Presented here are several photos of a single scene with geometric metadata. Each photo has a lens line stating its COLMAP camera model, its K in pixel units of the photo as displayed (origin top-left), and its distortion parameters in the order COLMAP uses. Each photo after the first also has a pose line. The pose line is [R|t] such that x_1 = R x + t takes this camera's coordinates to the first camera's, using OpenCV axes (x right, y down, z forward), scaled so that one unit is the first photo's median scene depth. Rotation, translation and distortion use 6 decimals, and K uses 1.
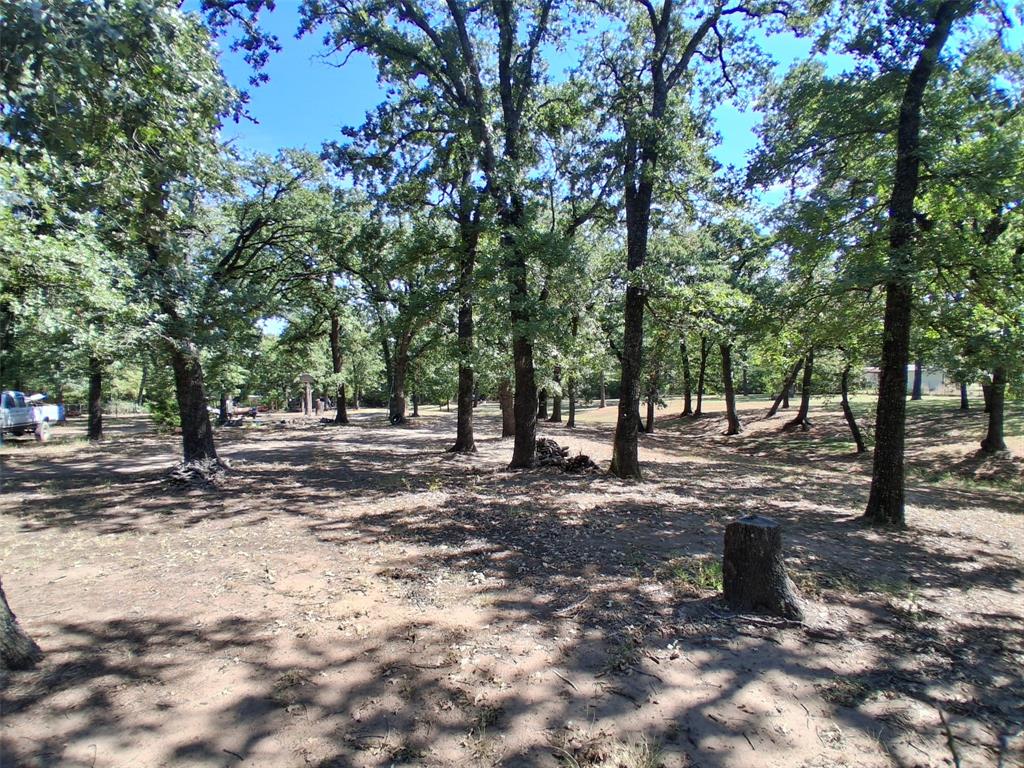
lens RADIAL K [[513.0, 0, 510.8], [0, 513.0, 395.4], [0, 0, 1]] dist [-0.003396, -0.048119]
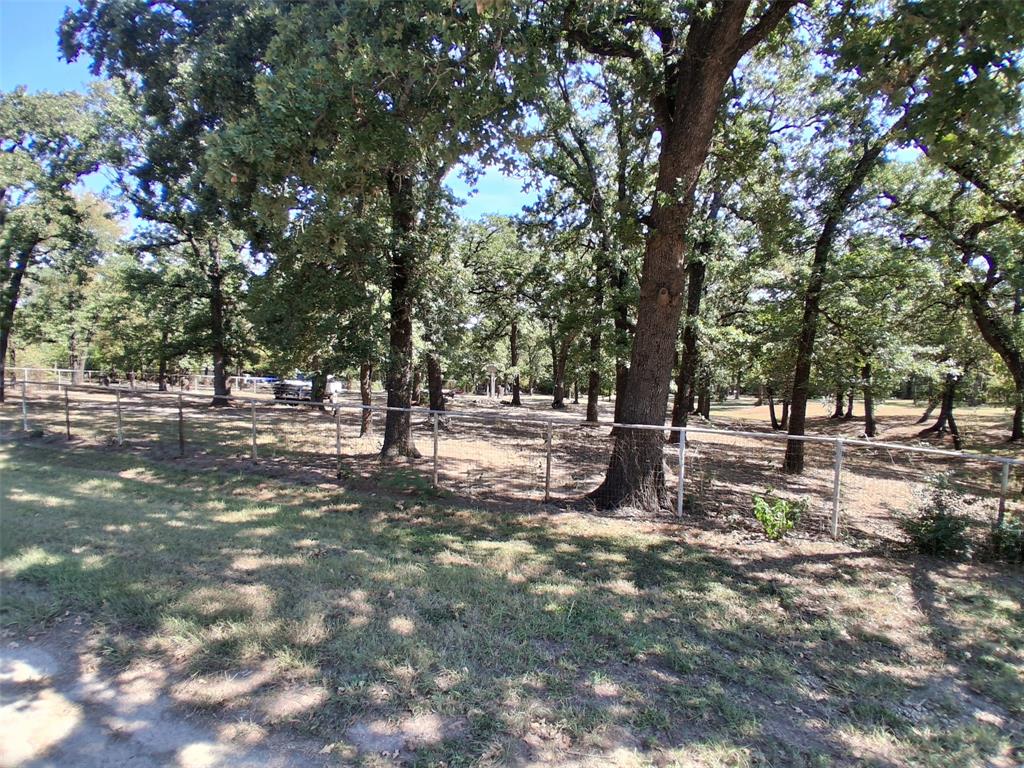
lens RADIAL K [[512.0, 0, 512.0], [0, 512.0, 384.0], [0, 0, 1]] dist [0.001318, -0.030355]
pose [[0.943111, 0.044843, -0.329441, 0.086405], [-0.045813, 0.998938, 0.004820, -0.005066], [0.329308, 0.010547, 0.944164, -0.230393]]
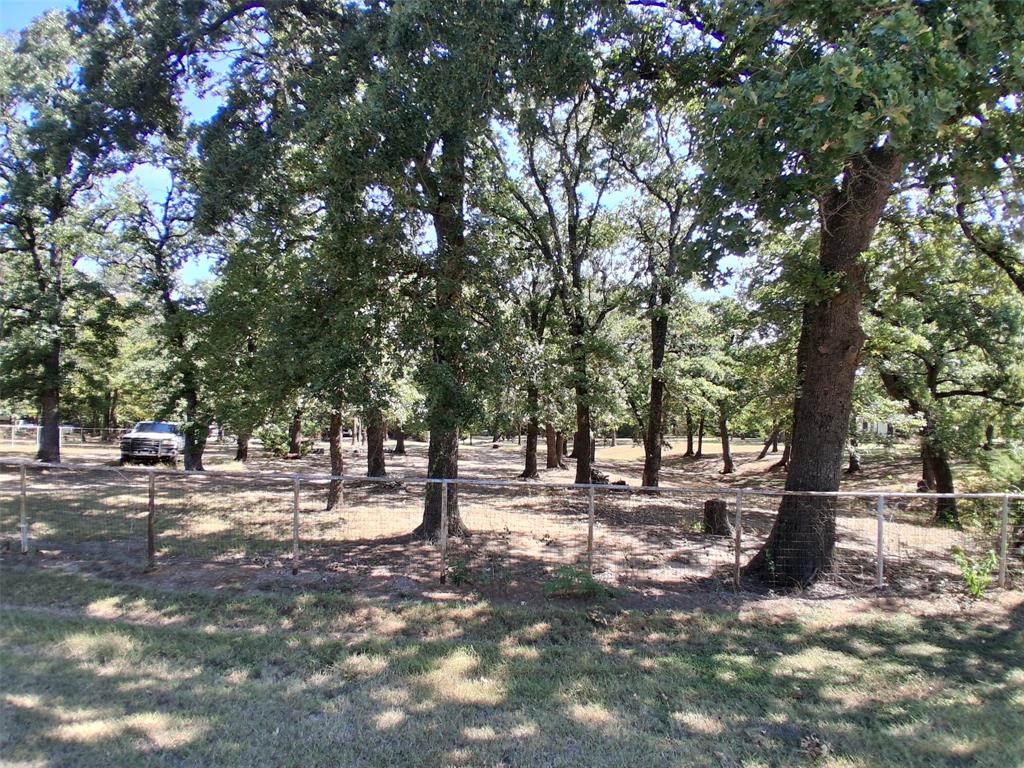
lens RADIAL K [[512.0, 0, 512.0], [0, 512.0, 384.0], [0, 0, 1]] dist [0.001318, -0.030355]
pose [[0.999507, 0.030978, -0.005013, -0.070818], [-0.031298, 0.995698, -0.087209, -0.010951], [0.002290, 0.087323, 0.996177, -0.212076]]
